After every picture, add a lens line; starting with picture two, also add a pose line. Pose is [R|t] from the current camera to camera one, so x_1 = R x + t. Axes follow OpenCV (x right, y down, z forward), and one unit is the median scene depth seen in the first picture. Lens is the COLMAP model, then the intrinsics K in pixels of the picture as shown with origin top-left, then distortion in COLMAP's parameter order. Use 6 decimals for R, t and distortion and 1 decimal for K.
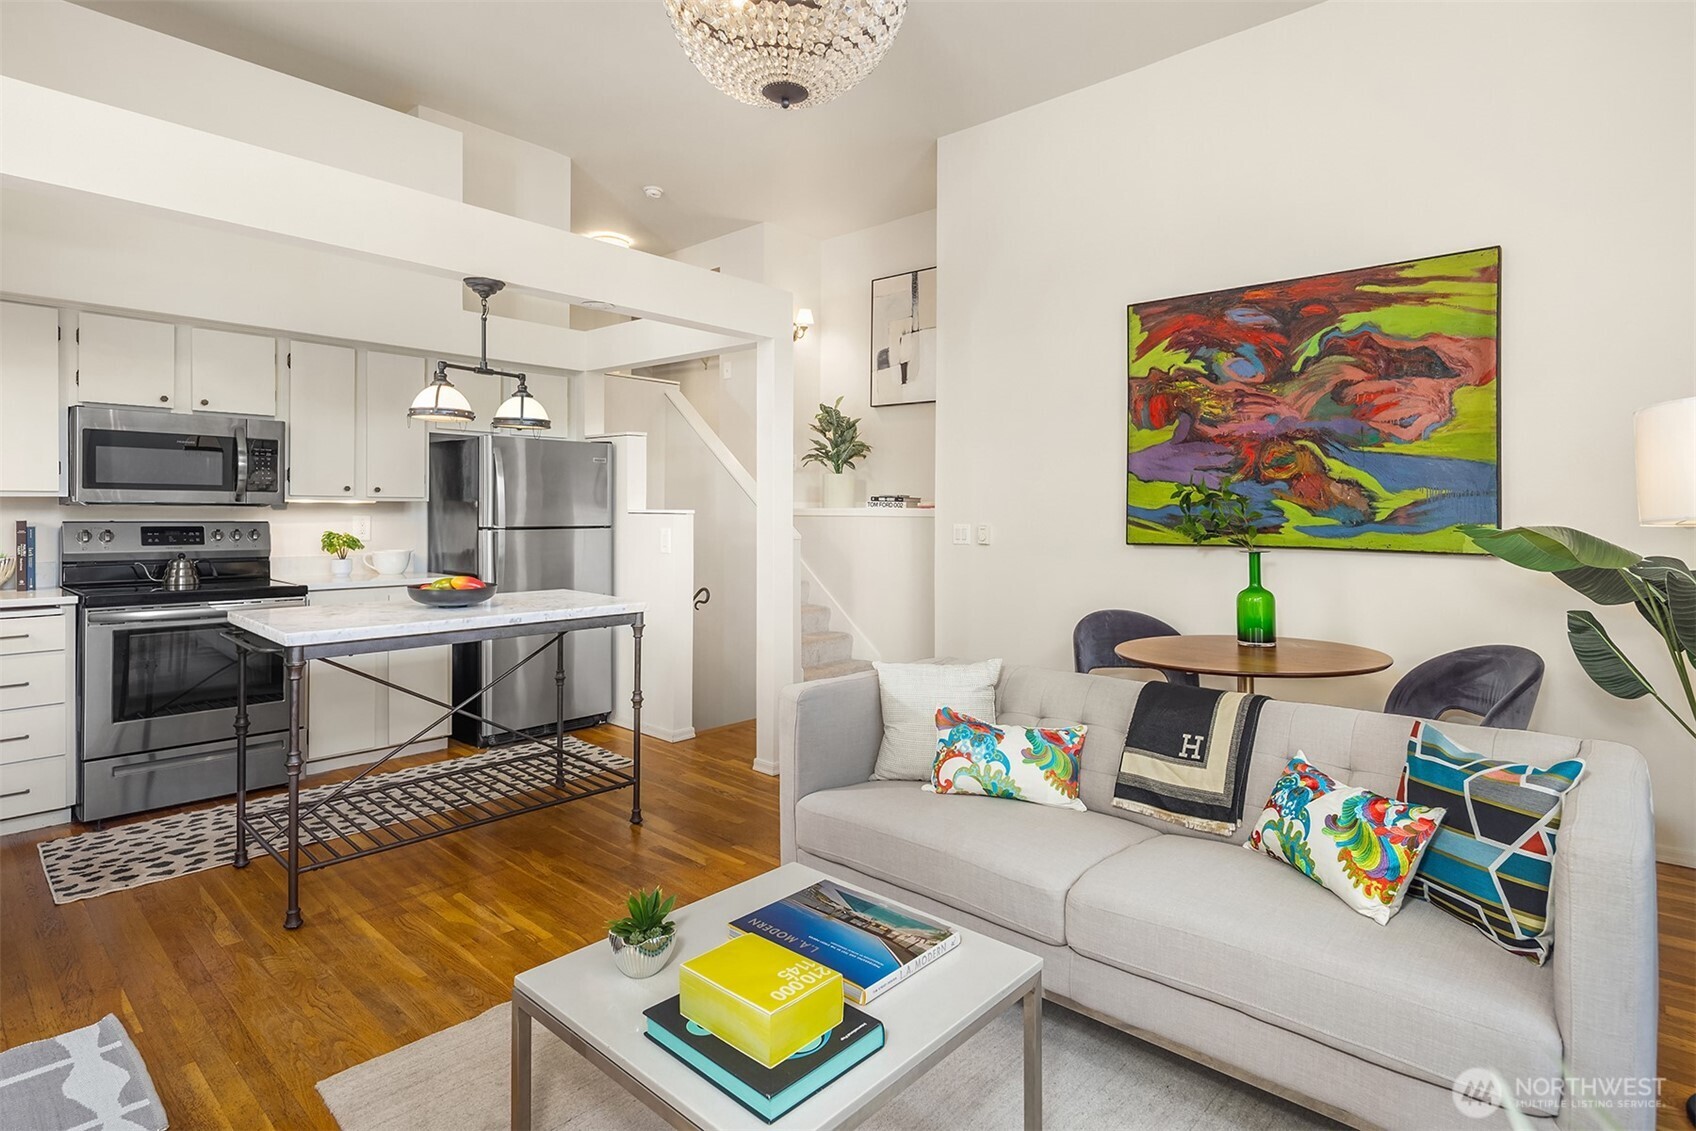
lens RADIAL K [[832.8, 0, 886.1], [0, 832.8, 528.2], [0, 0, 1]] dist [0.002456, -0.002489]
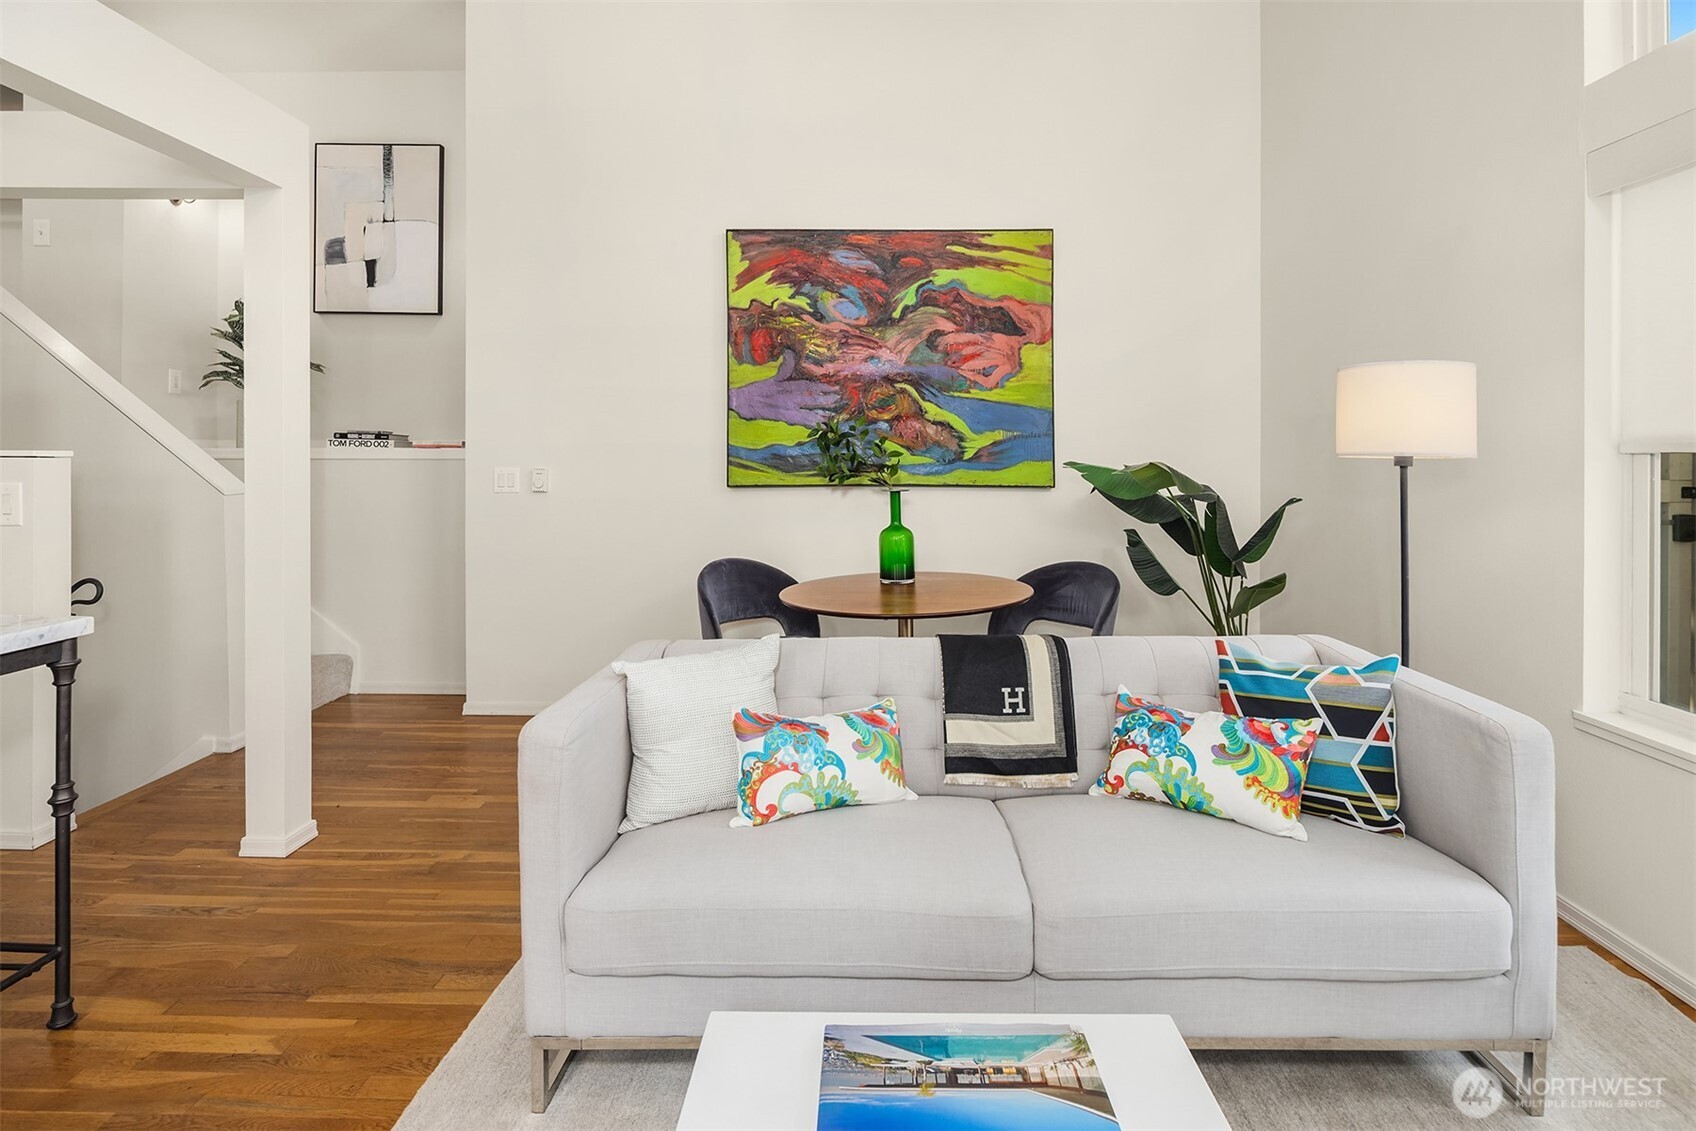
lens RADIAL K [[832.8, 0, 847.2], [0, 832.8, 456.8], [0, 0, 1]] dist [0.002456, -0.002489]
pose [[0.777056, -0.008161, 0.629378, -0.224236], [0.016518, 0.999836, -0.007430, -0.005895], [-0.629214, 0.016169, 0.777064, 0.230821]]
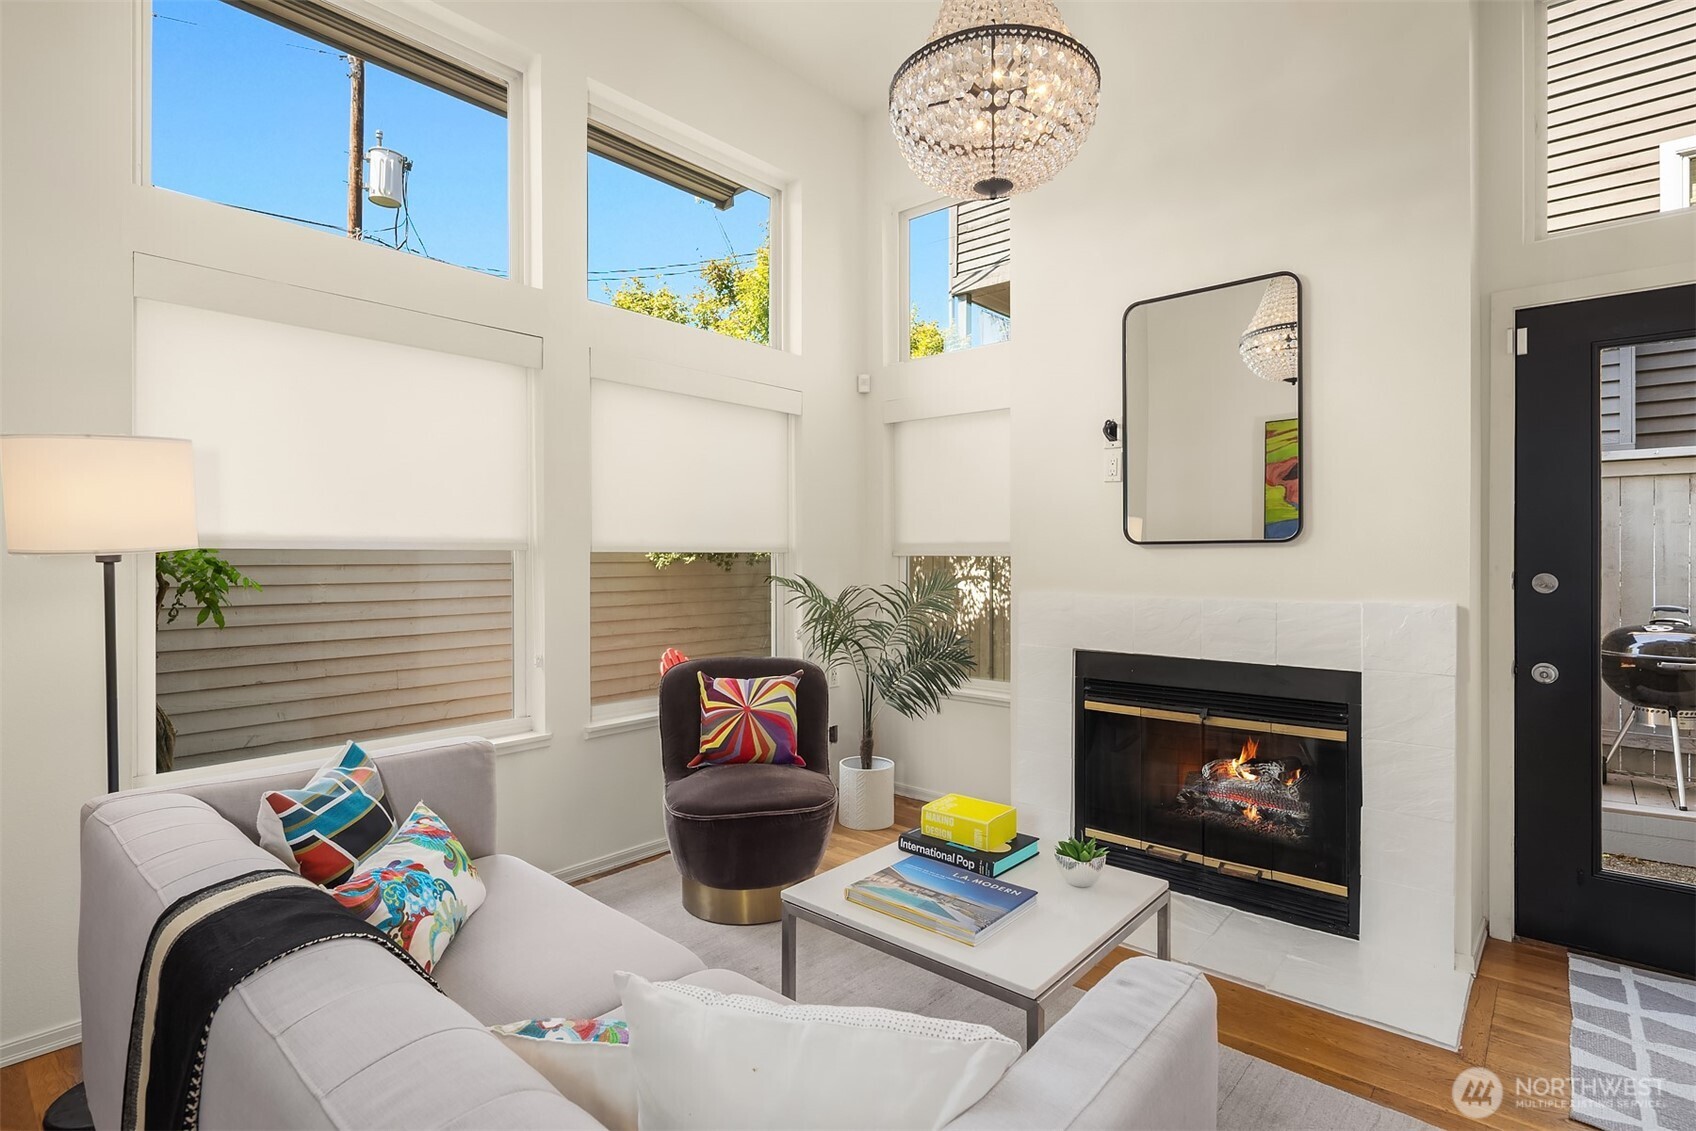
lens RADIAL K [[832.8, 0, 849.2], [0, 832.8, 560.2], [0, 0, 1]] dist [0.002456, -0.002489]
pose [[-0.999929, -0.002804, 0.011616, 0.030662], [-0.002520, 0.999699, 0.024387, -0.012219], [-0.011681, 0.024356, -0.999635, 0.941692]]
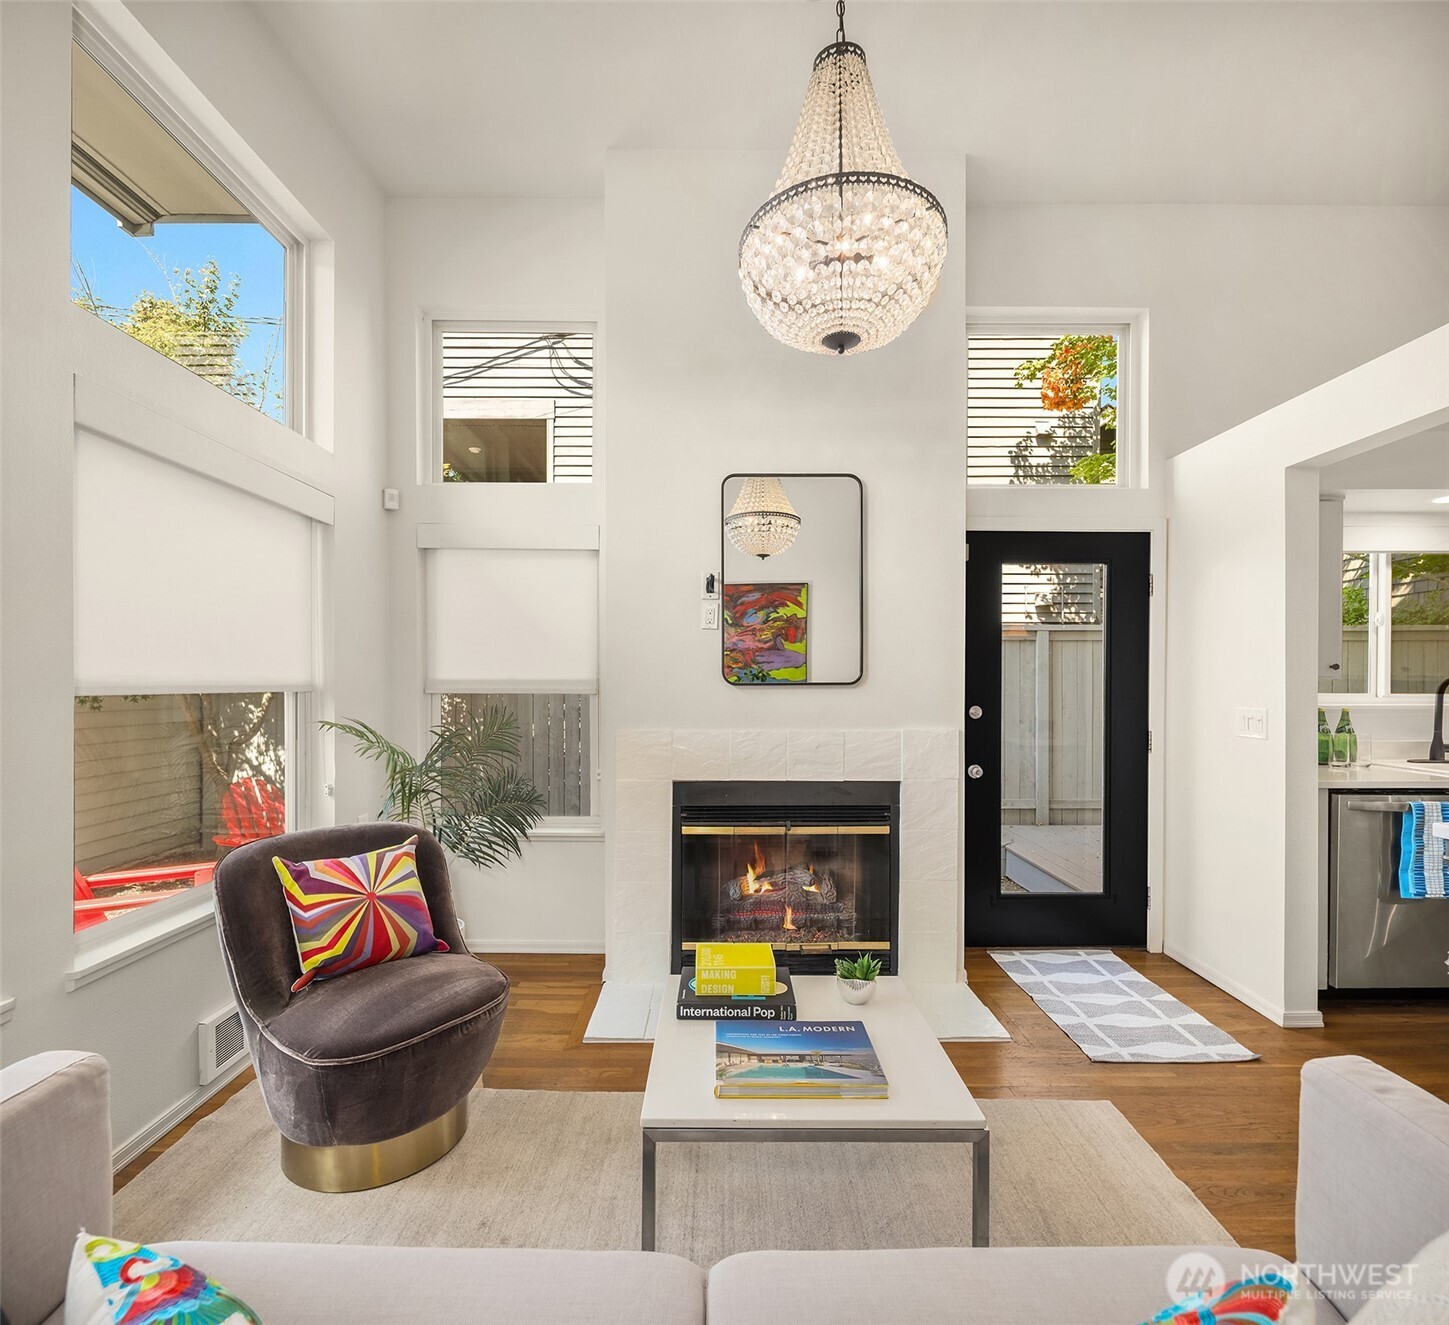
lens RADIAL K [[713.3, 0, 726.3], [0, 713.3, 686.3], [0, 0, 1]] dist [0.008445, -0.002741]
pose [[-0.755910, -0.002026, -0.654672, 0.294242], [-0.016874, 0.999723, 0.016390, -0.020477], [0.654458, 0.023437, -0.755735, 0.719935]]
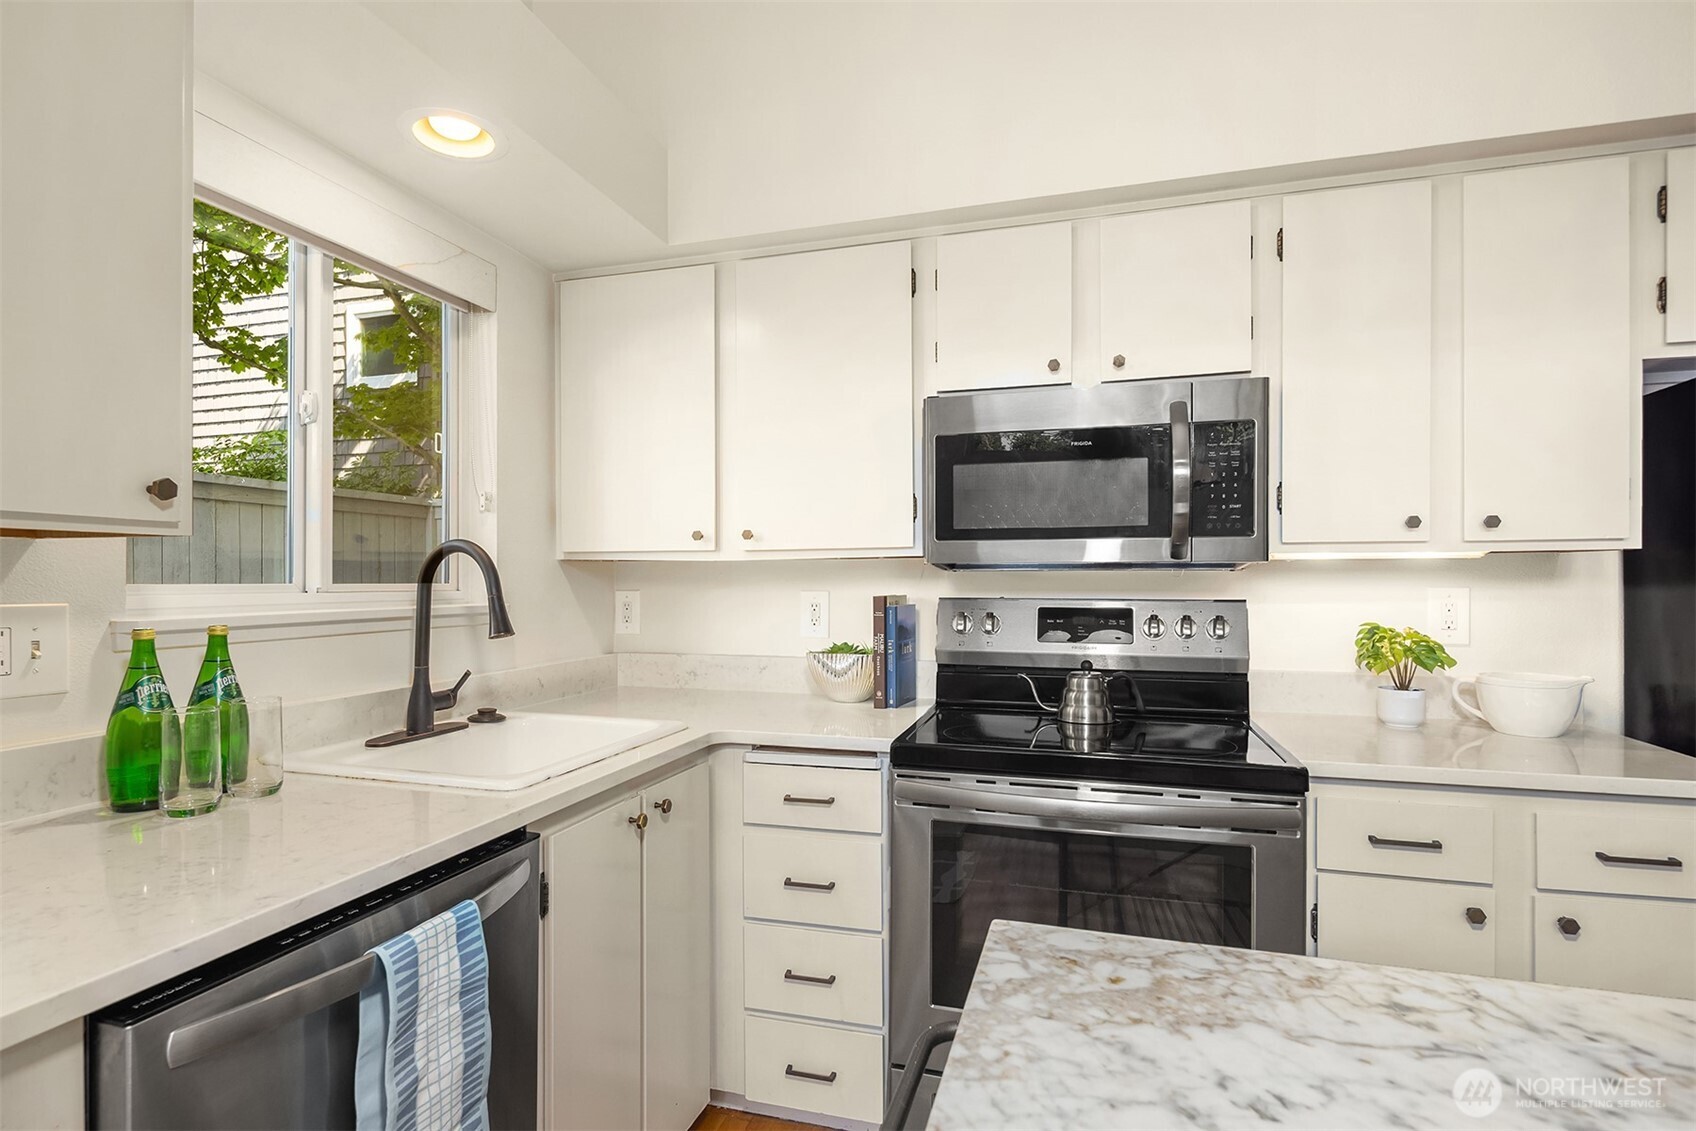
lens RADIAL K [[832.8, 0, 815.5], [0, 832.8, 587.6], [0, 0, 1]] dist [0.002456, -0.002489]
pose [[0.393069, -0.000932, -0.919508, -0.436642], [-0.014529, 0.999868, -0.007224, -0.008971], [0.919394, 0.016199, 0.393004, 0.645656]]
